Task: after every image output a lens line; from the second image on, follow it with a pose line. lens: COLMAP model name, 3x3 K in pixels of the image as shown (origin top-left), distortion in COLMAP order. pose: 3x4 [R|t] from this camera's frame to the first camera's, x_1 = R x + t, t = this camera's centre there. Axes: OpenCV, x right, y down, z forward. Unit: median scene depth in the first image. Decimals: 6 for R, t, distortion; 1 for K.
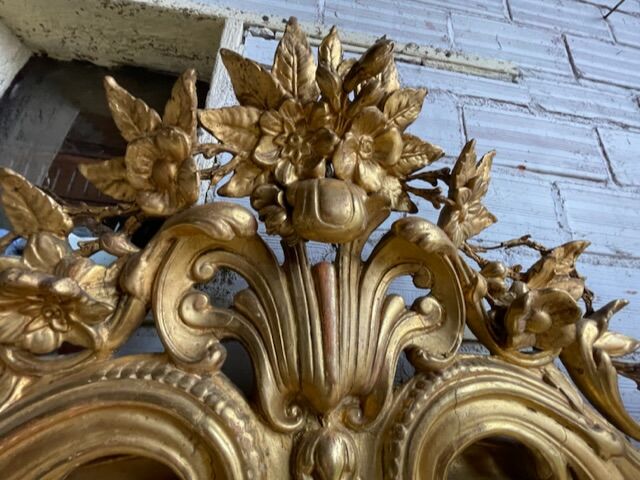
lens RADIAL K [[259.5, 0, 319.6], [0, 259.5, 238.9], [0, 0, 1]] dist [-0.004058, 0.000003]
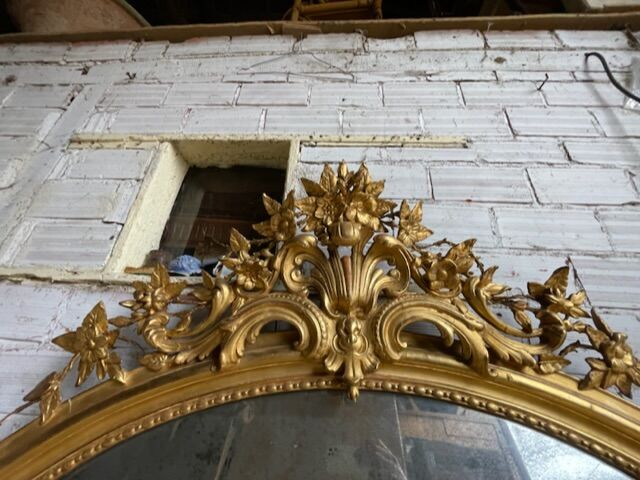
lens RADIAL K [[259.5, 0, 318.0], [0, 259.5, 239.8], [0, 0, 1]] dist [-0.004058, 0.000003]
pose [[0.983375, -0.078833, -0.163584, 0.164554], [0.057723, 0.989831, -0.130013, 0.236203], [0.172169, 0.118409, 0.977925, -1.367648]]
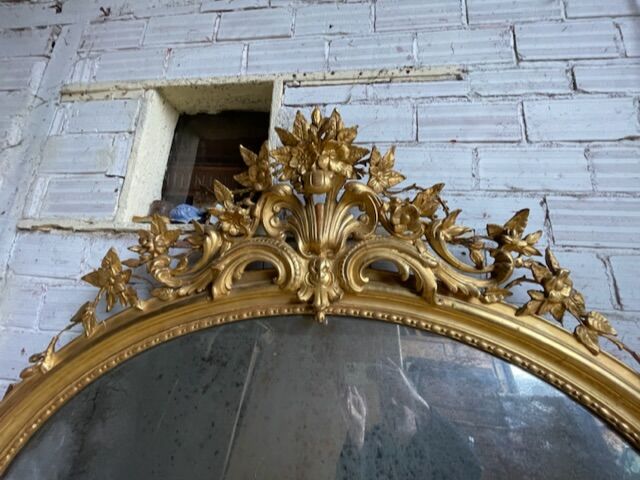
lens RADIAL K [[259.5, 0, 317.7], [0, 259.5, 240.8], [0, 0, 1]] dist [-0.004058, 0.000003]
pose [[0.968367, -0.054418, -0.243523, 0.597203], [0.079699, 0.992264, 0.095188, 0.214683], [0.236459, -0.111586, 0.965213, -1.506439]]
